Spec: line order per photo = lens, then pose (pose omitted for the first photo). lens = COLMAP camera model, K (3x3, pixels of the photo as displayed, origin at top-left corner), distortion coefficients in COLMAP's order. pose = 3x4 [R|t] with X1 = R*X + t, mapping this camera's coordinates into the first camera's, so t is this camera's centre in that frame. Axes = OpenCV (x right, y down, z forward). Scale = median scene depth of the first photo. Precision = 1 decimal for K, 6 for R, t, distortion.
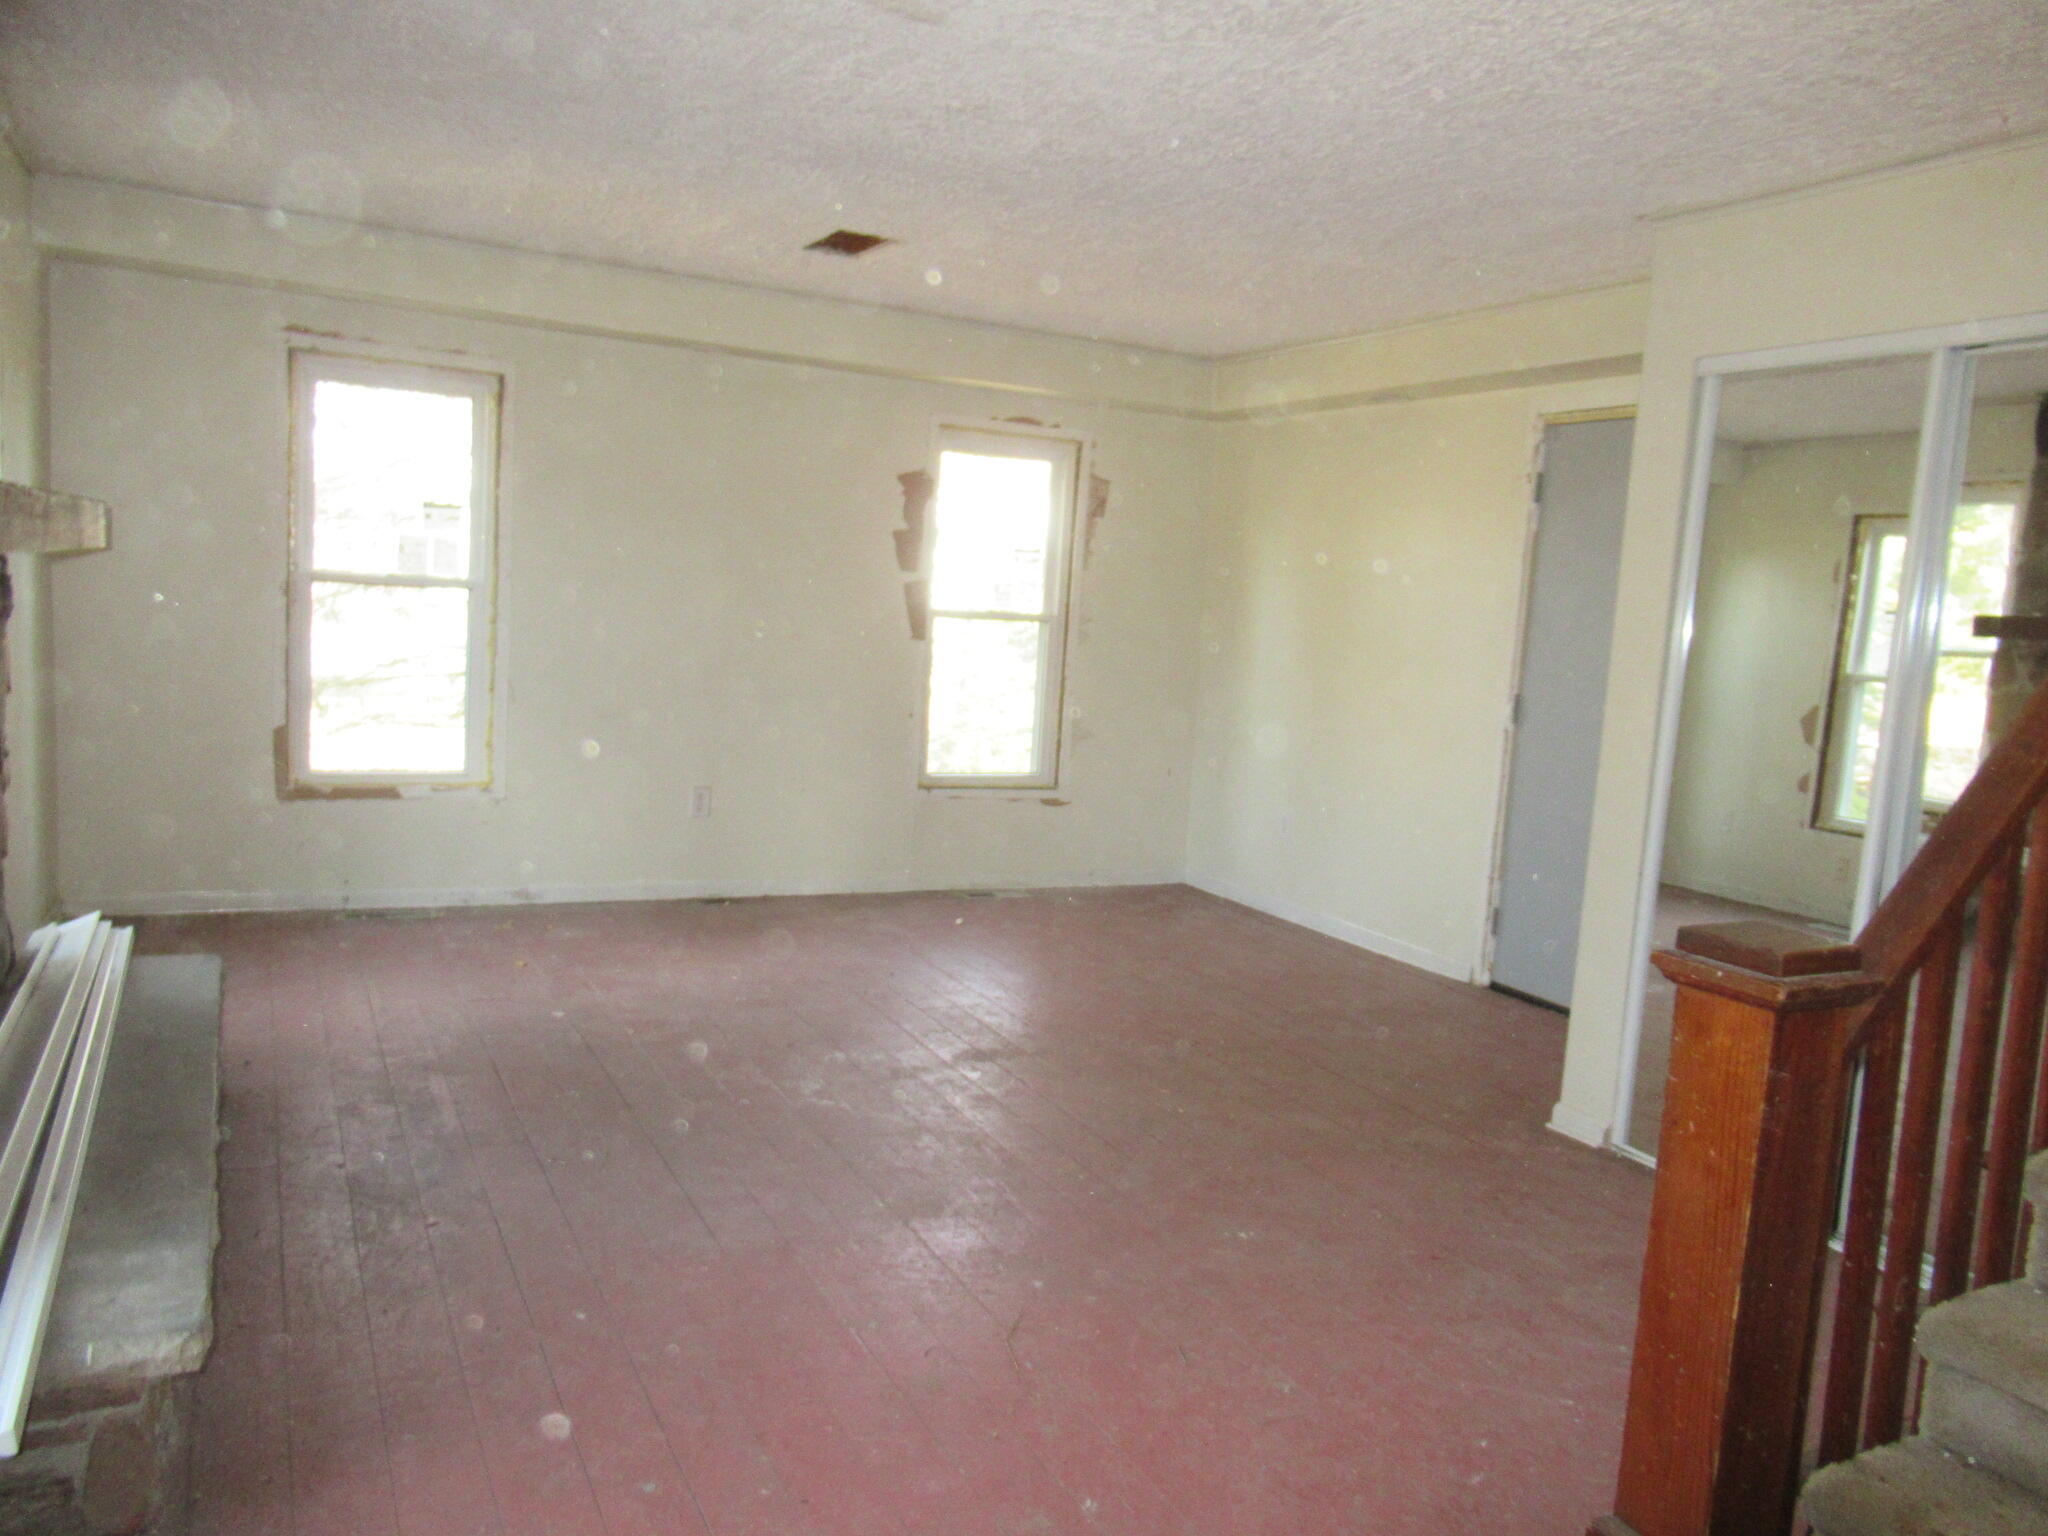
lens RADIAL K [[1515.4, 0, 1014.8], [0, 1515.4, 774.1], [0, 0, 1]] dist [-0.005615, -0.002006]
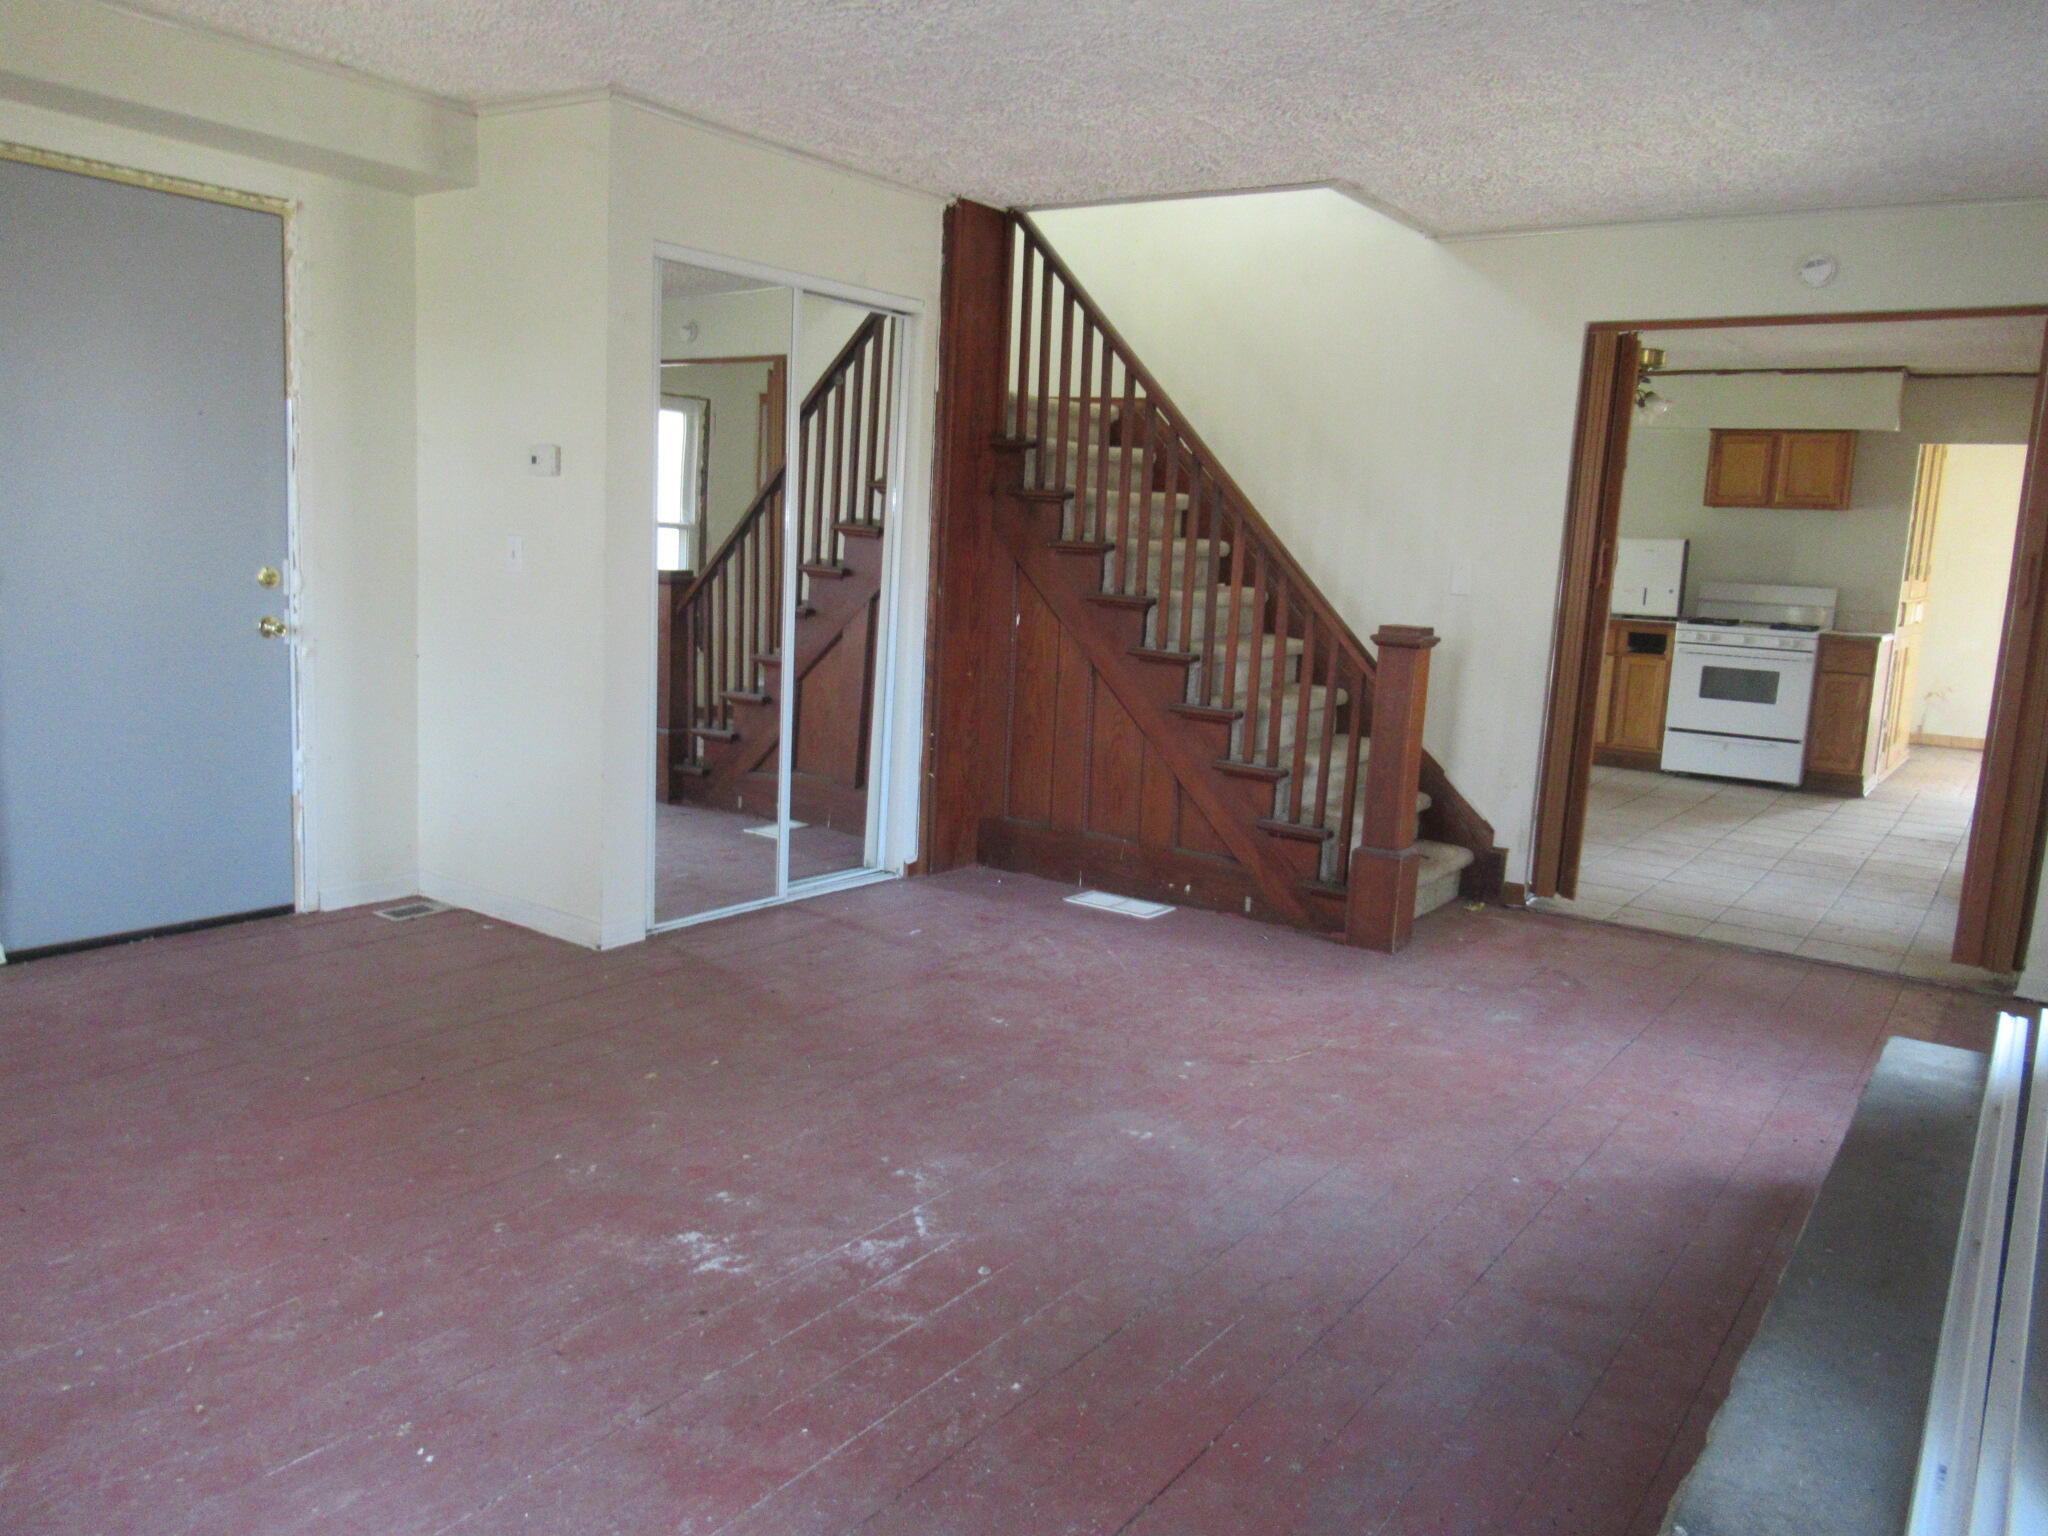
lens RADIAL K [[1515.4, 0, 1014.8], [0, 1515.4, 774.1], [0, 0, 1]] dist [-0.005615, -0.002006]
pose [[-0.474141, -0.219168, 0.852734, -0.786105], [0.023049, 0.965100, 0.260864, -0.187991], [-0.880147, 0.143341, -0.452542, 1.402020]]
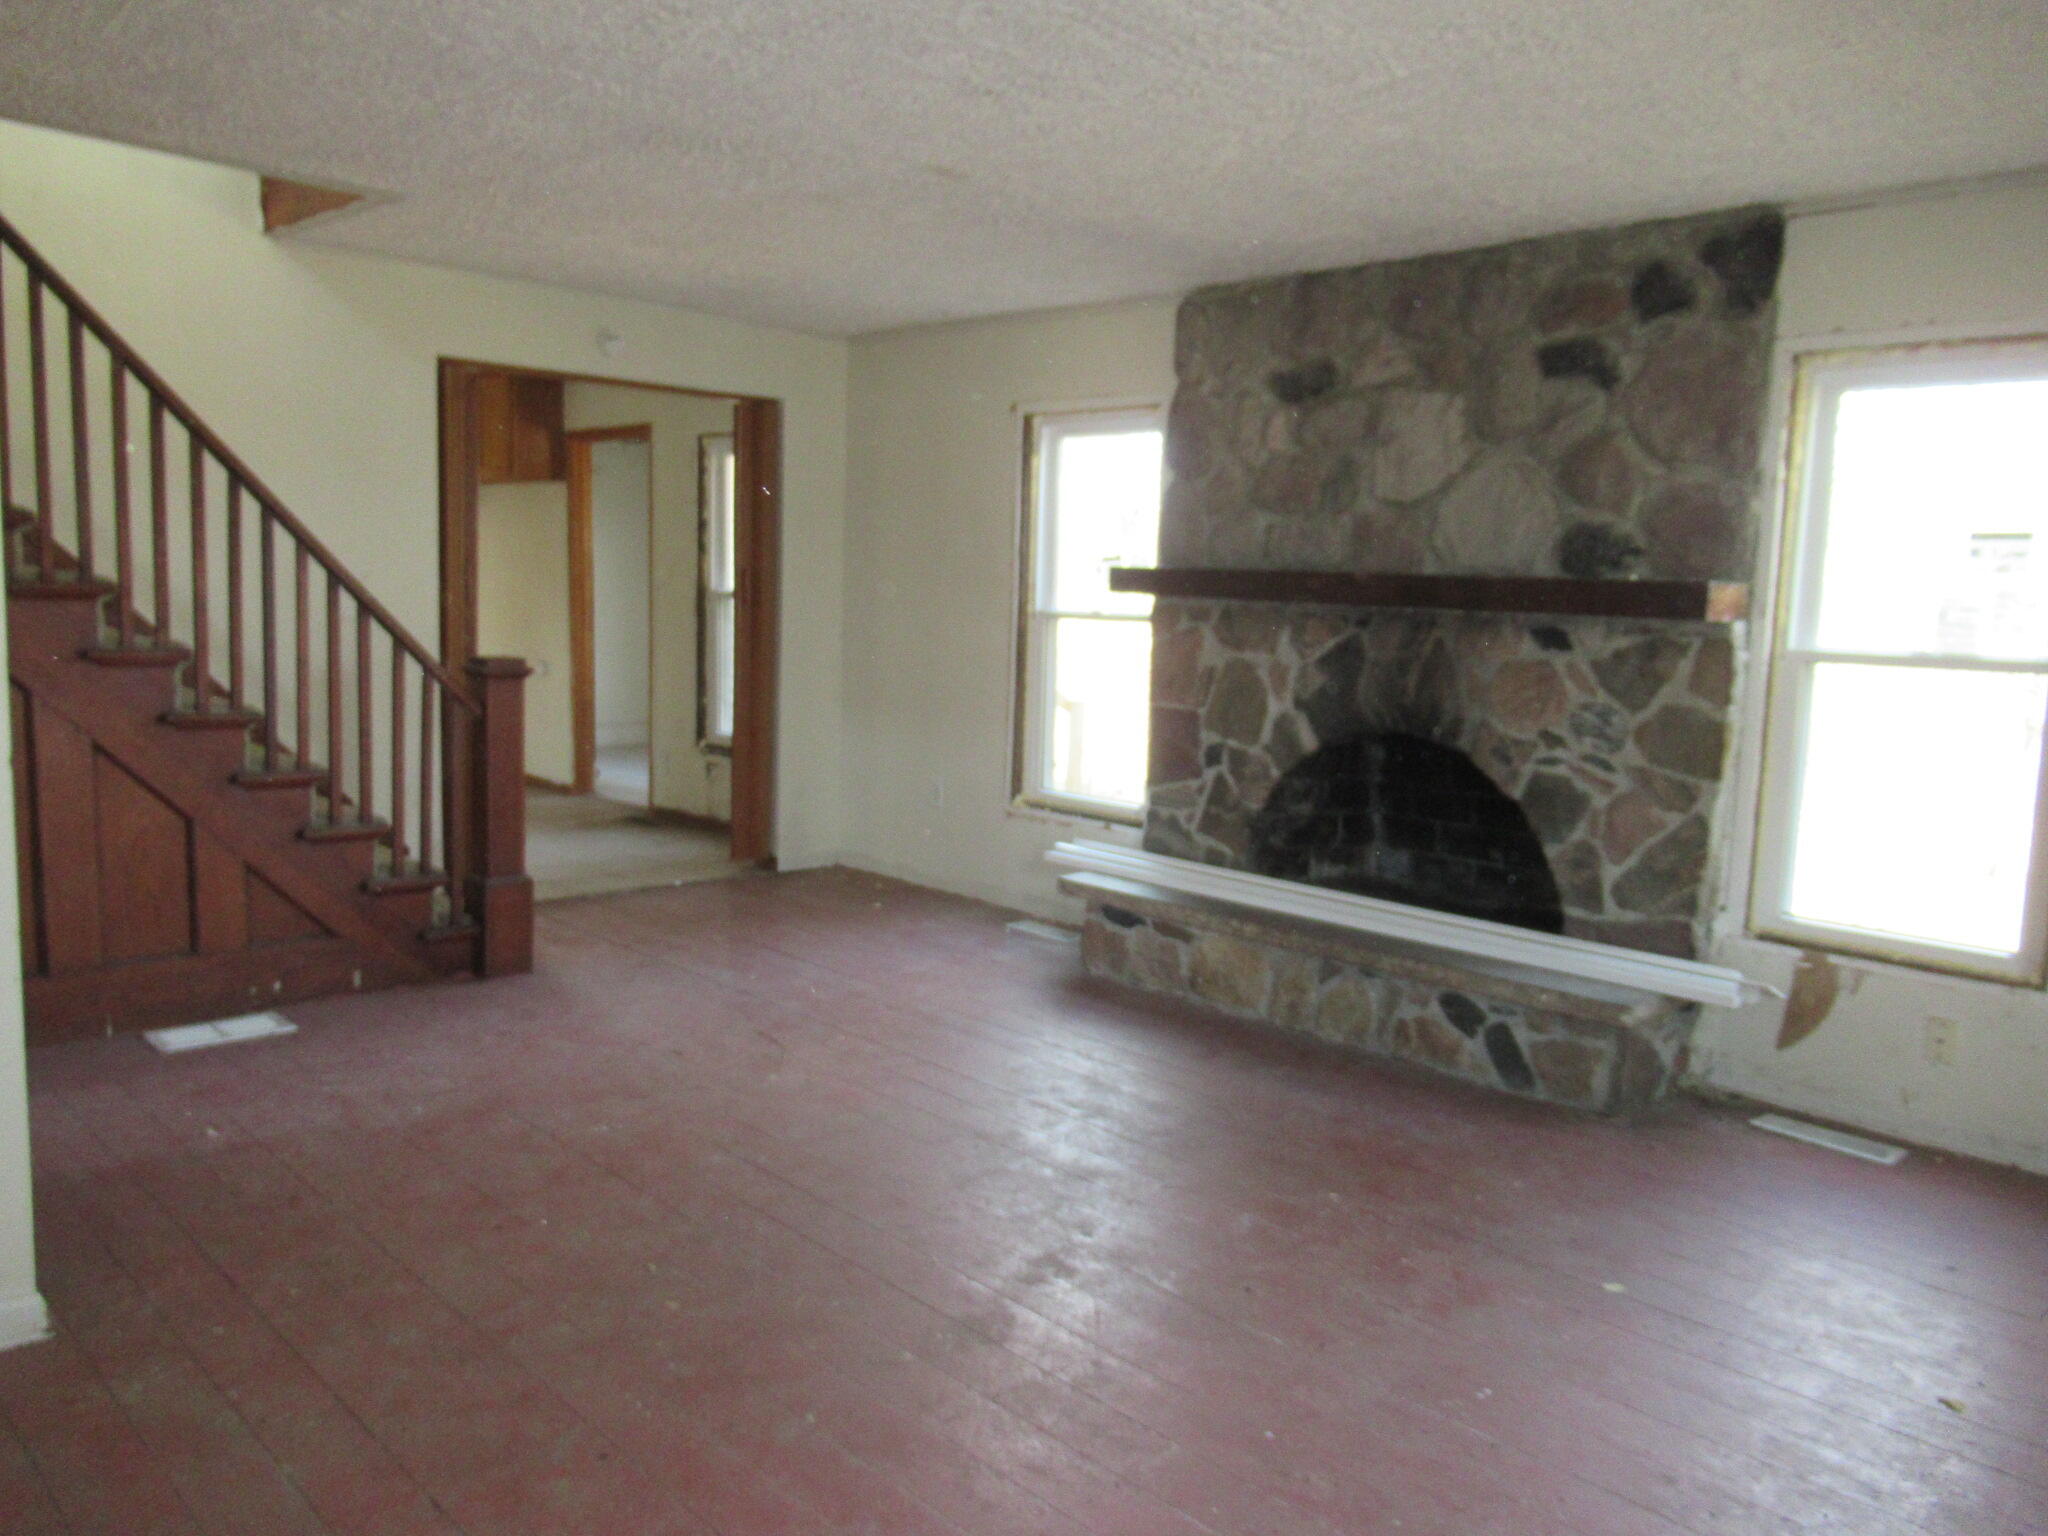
lens RADIAL K [[1515.4, 0, 1014.8], [0, 1515.4, 774.1], [0, 0, 1]] dist [-0.005615, -0.002006]
pose [[-0.941046, -0.054559, -0.333849, 0.232923], [-0.129952, 0.969486, 0.207870, -0.201035], [0.312321, 0.238999, -0.919421, 1.904956]]
